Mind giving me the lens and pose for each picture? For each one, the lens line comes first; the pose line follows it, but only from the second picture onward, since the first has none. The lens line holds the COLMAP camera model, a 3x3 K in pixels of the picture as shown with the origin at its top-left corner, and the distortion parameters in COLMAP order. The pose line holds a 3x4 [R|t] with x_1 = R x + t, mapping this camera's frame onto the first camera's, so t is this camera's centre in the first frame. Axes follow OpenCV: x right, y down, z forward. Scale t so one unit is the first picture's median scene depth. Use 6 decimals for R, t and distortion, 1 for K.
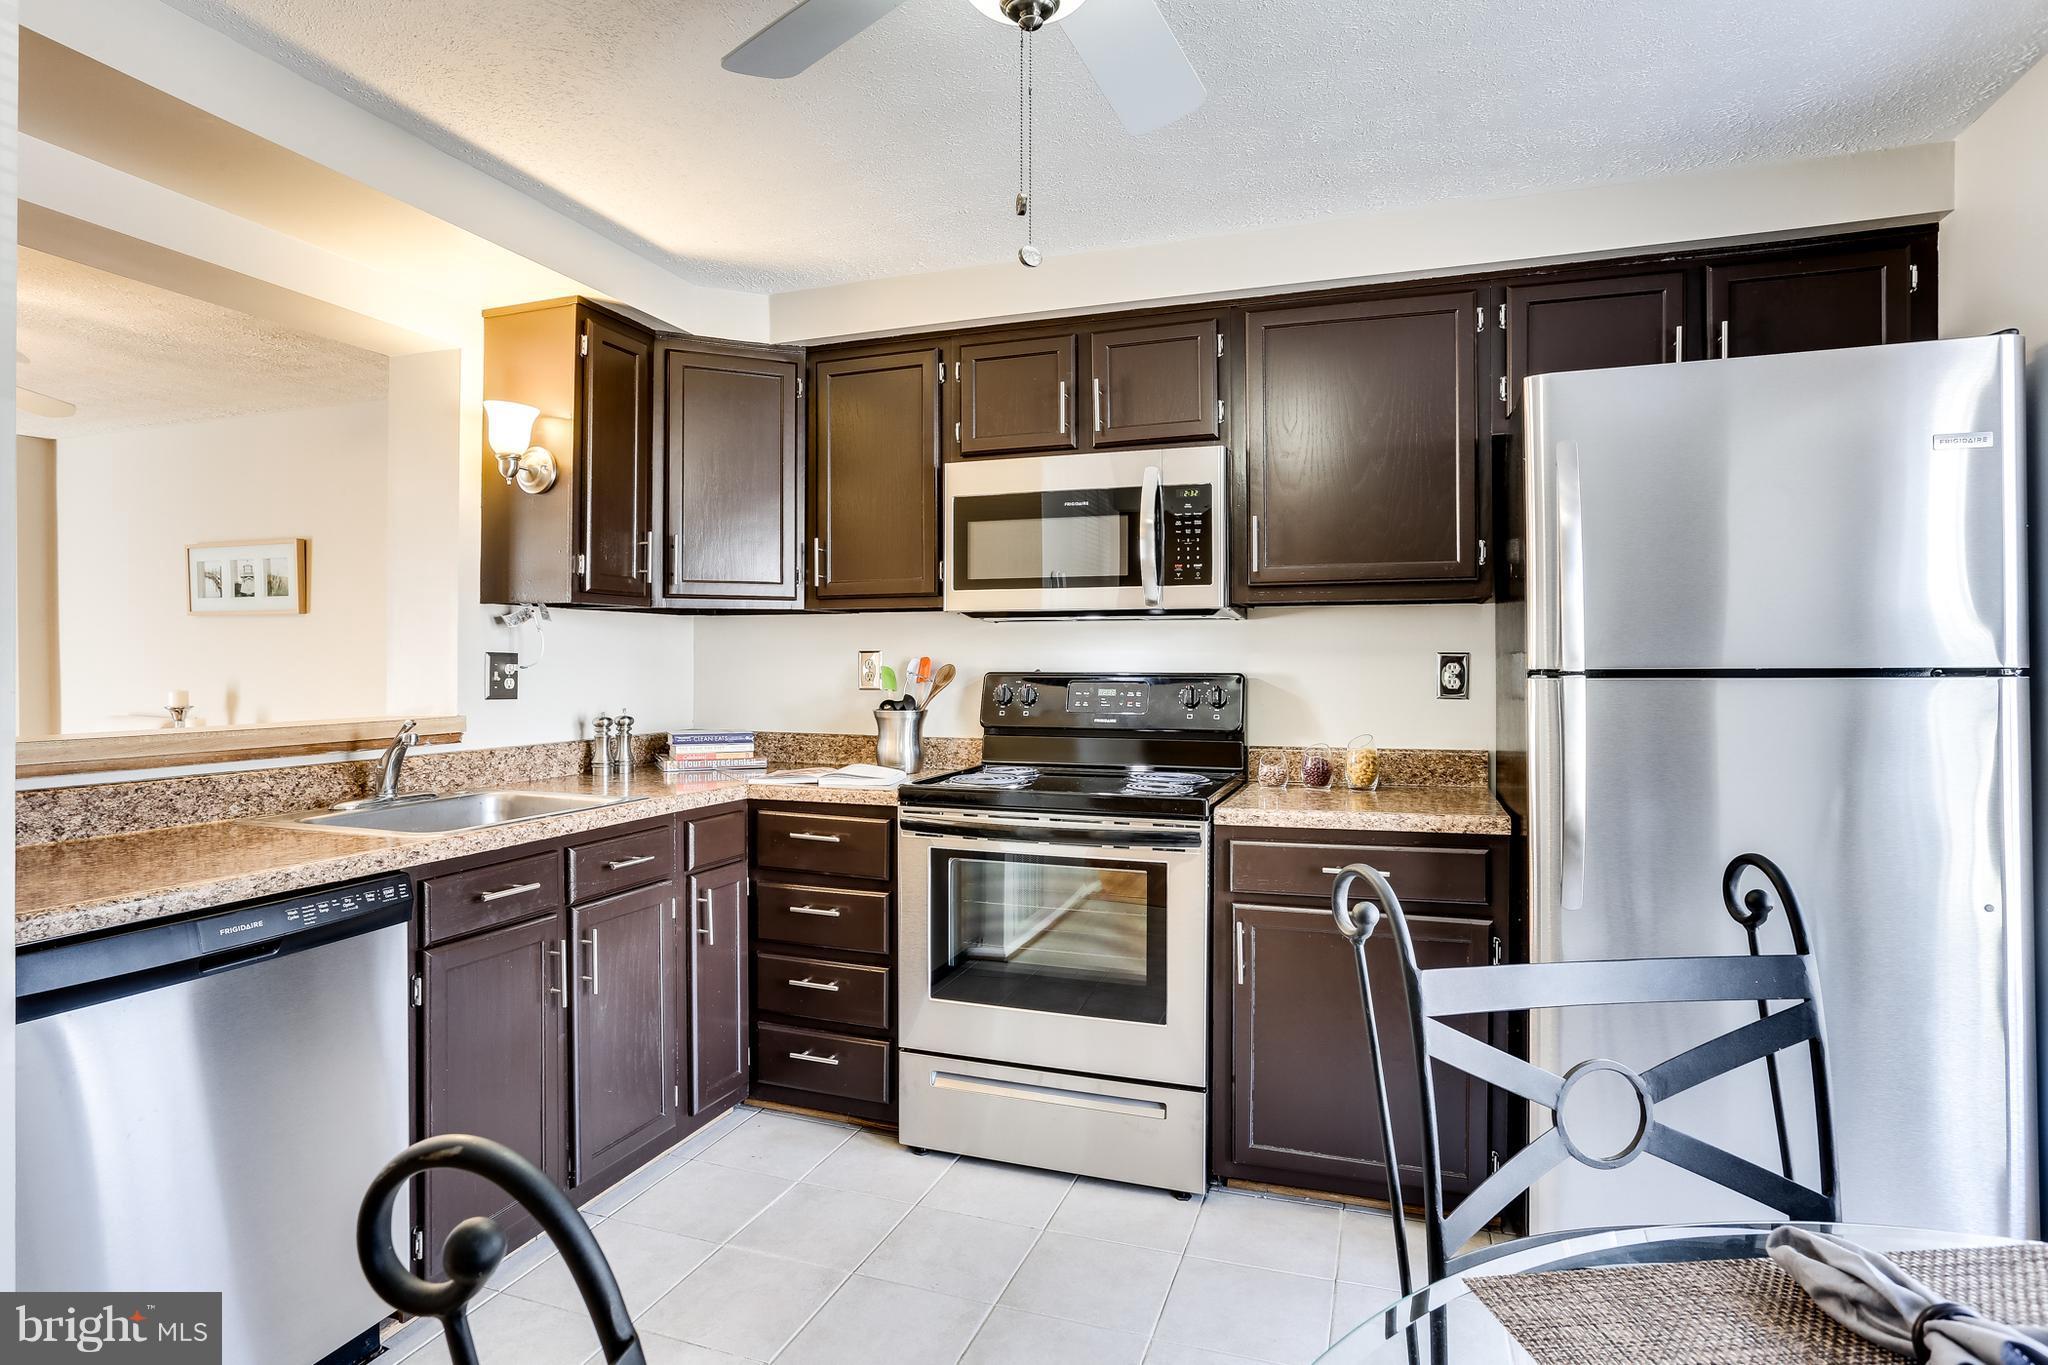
lens RADIAL K [[1090.0, 0, 1018.2], [0, 1090.0, 661.3], [0, 0, 1]] dist [-0.070445, 0.056722]
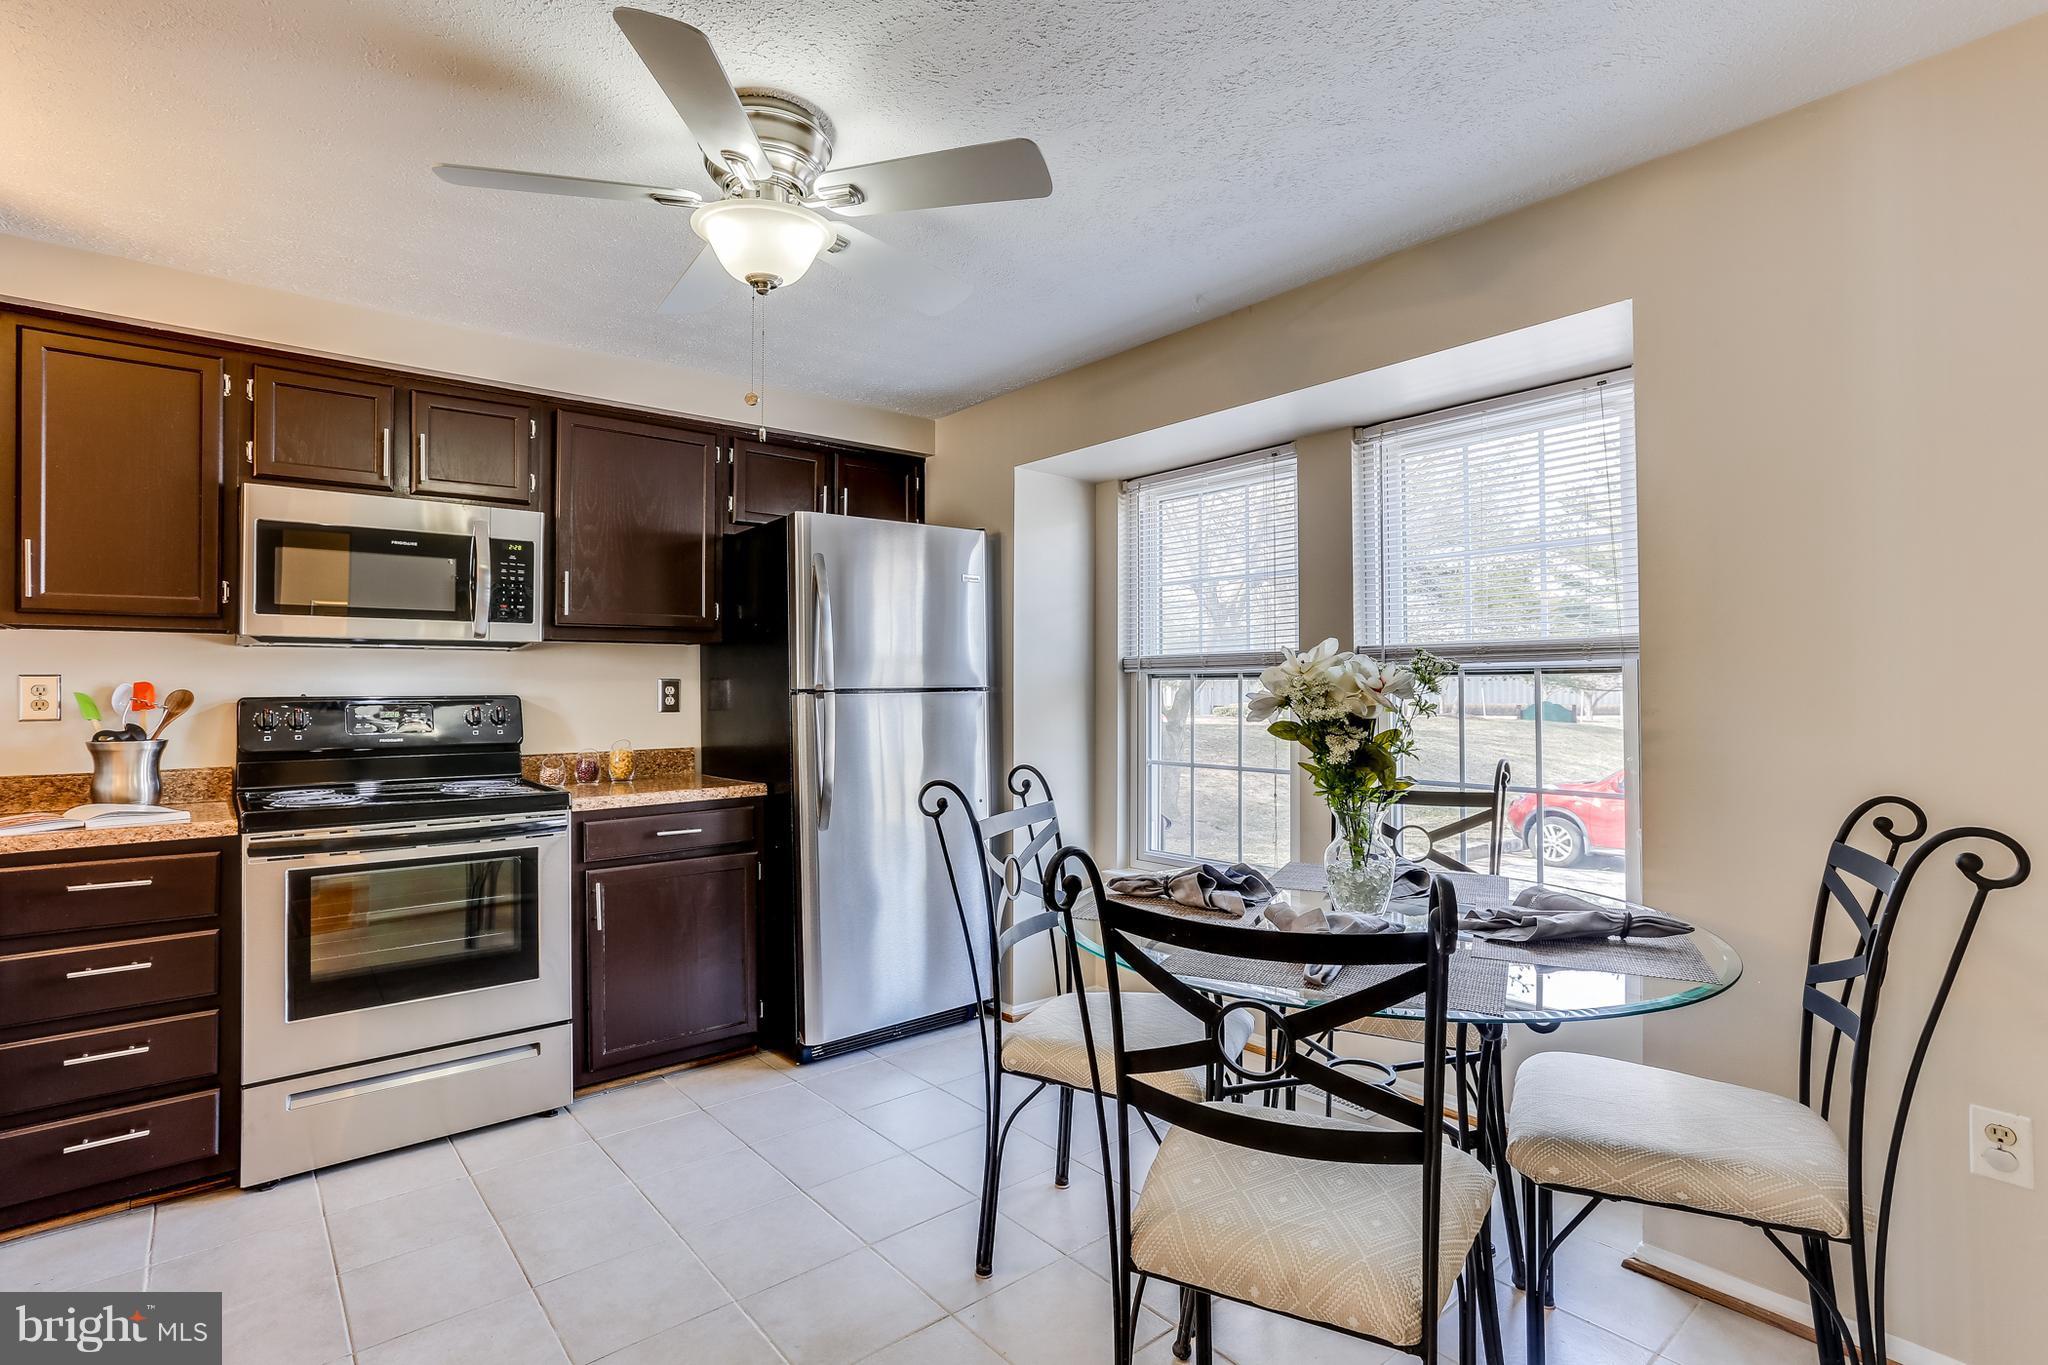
lens RADIAL K [[1006.5, 0, 998.7], [0, 1006.5, 673.2], [0, 0, 1]] dist [-0.059027, 0.041386]
pose [[0.510290, 0.008556, 0.859960, -0.521090], [0.004905, 0.999905, -0.012859, 0.003563], [-0.859988, 0.010780, 0.510200, -0.033719]]
